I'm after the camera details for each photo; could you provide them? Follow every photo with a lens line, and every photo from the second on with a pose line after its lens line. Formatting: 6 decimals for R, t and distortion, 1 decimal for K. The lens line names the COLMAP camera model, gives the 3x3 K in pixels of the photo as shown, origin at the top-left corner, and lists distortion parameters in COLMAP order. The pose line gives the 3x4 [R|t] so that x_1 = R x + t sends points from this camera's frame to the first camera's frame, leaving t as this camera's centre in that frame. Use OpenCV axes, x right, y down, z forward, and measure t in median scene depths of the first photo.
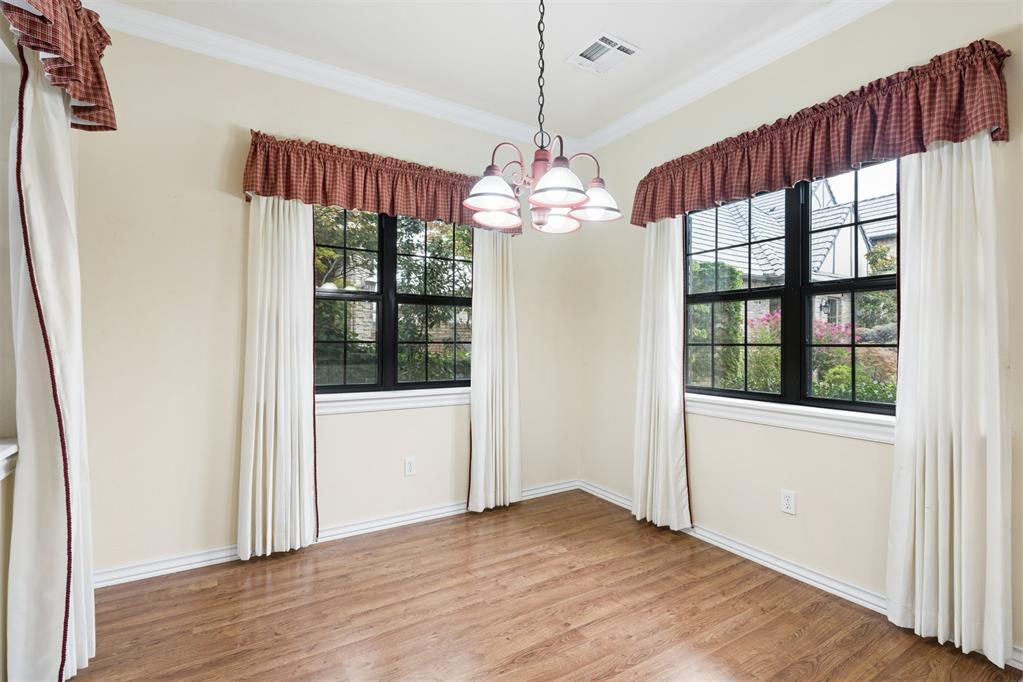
lens RADIAL K [[464.8, 0, 511.5], [0, 464.8, 341.0], [0, 0, 1]] dist [-0.000501, 0.000020]
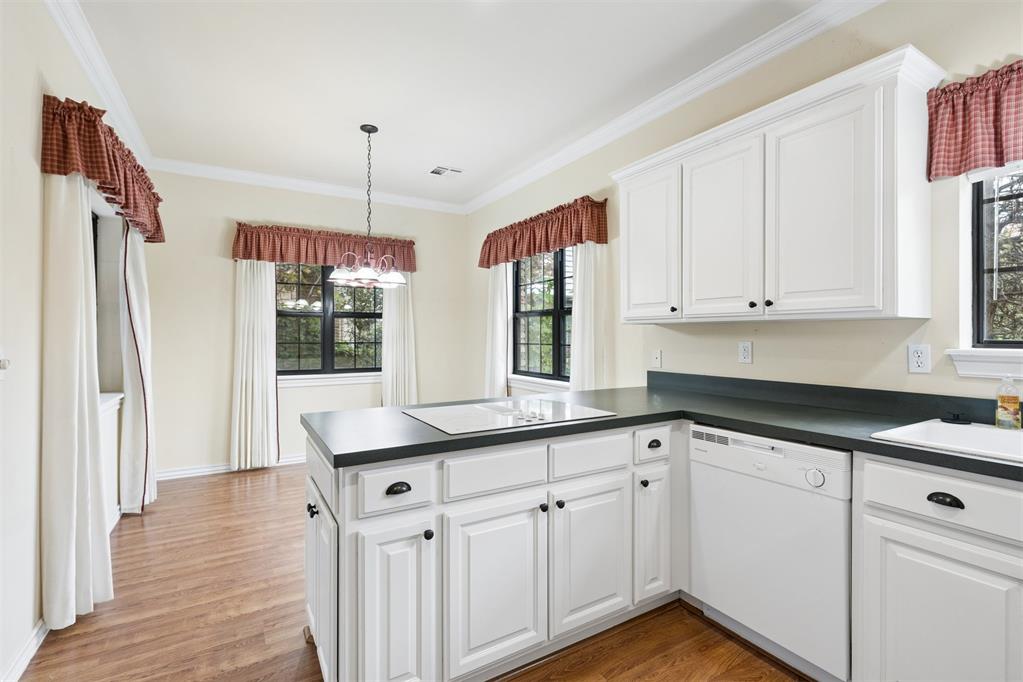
lens RADIAL K [[465.7, 0, 515.6], [0, 465.7, 336.1], [0, 0, 1]] dist [0.002216, 0.000574]
pose [[0.999816, -0.004814, -0.018542, 0.489696], [0.004839, 0.999987, 0.001306, -0.025473], [0.018536, -0.001395, 0.999827, -0.690011]]
